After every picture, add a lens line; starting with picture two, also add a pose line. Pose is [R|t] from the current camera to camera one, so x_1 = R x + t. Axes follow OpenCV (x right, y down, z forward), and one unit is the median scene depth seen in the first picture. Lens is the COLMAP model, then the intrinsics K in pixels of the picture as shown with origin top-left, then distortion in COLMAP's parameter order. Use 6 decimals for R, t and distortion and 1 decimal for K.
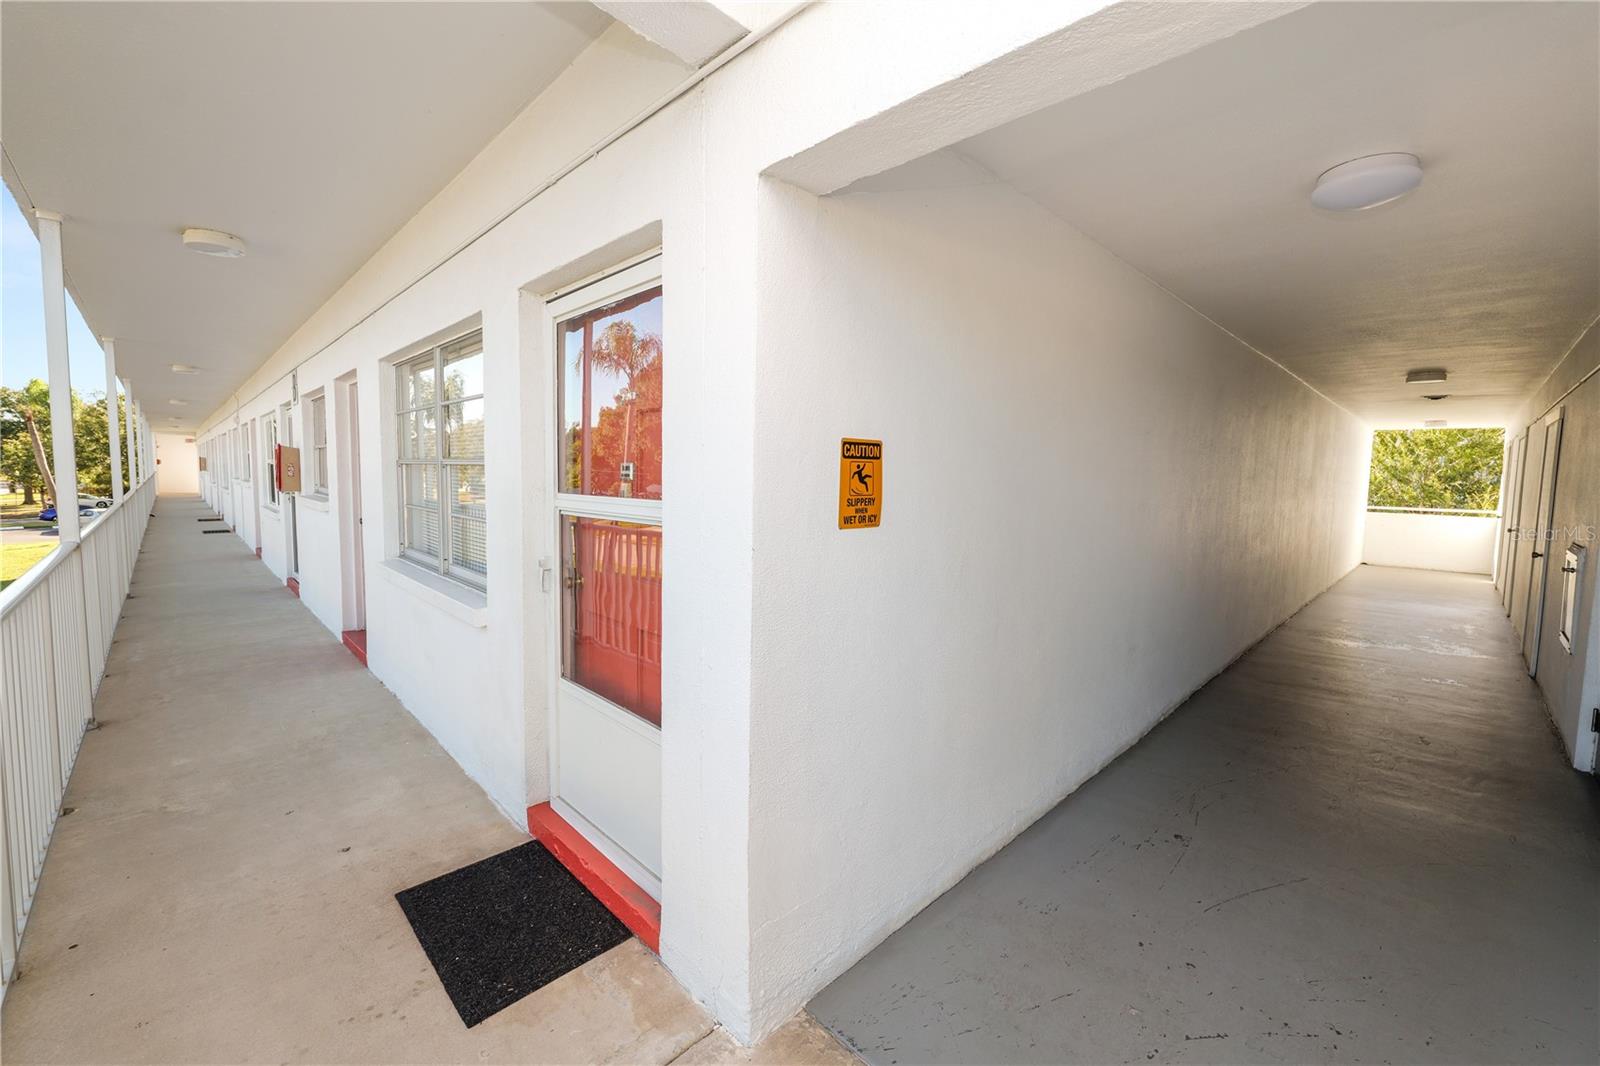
lens RADIAL K [[651.9, 0, 800.0], [0, 651.9, 527.8], [0, 0, 1]] dist [-0.012870, 0.000711]
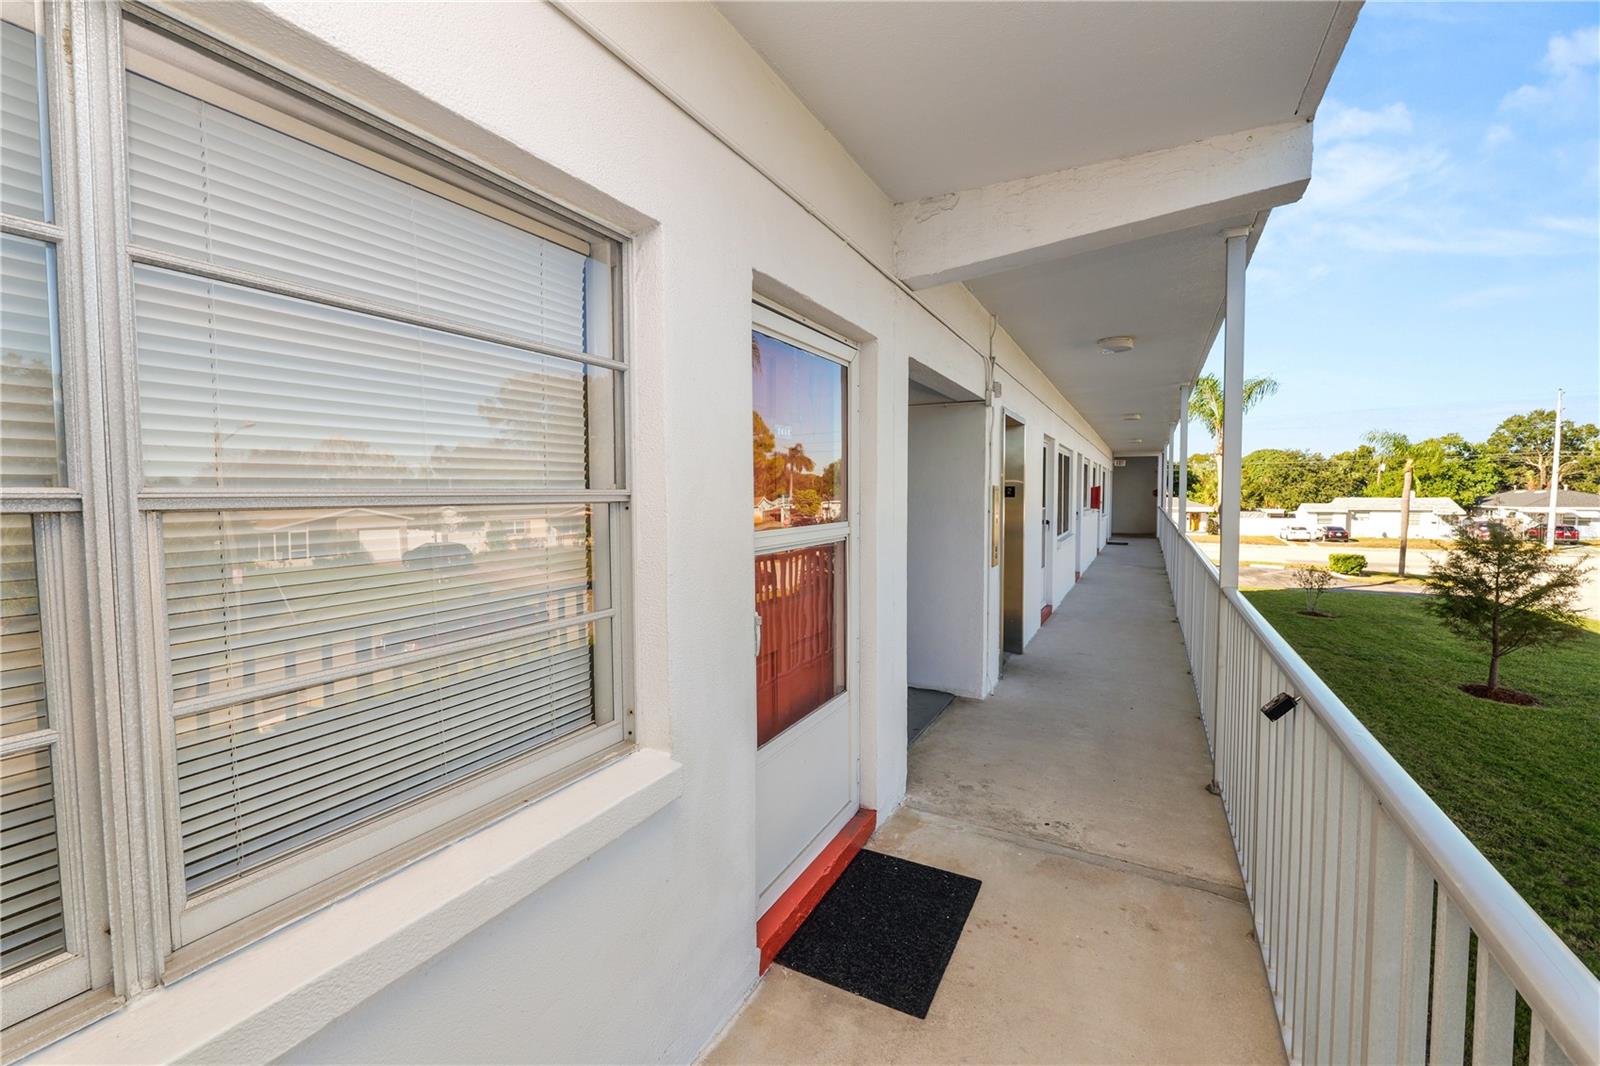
lens RADIAL K [[651.9, 0, 800.0], [0, 651.9, 527.8], [0, 0, 1]] dist [-0.012870, 0.000711]
pose [[-0.301233, -0.070359, 0.950951, -1.364875], [0.072960, 0.992650, 0.096556, -0.156302], [-0.950755, 0.098467, -0.293886, 1.372338]]
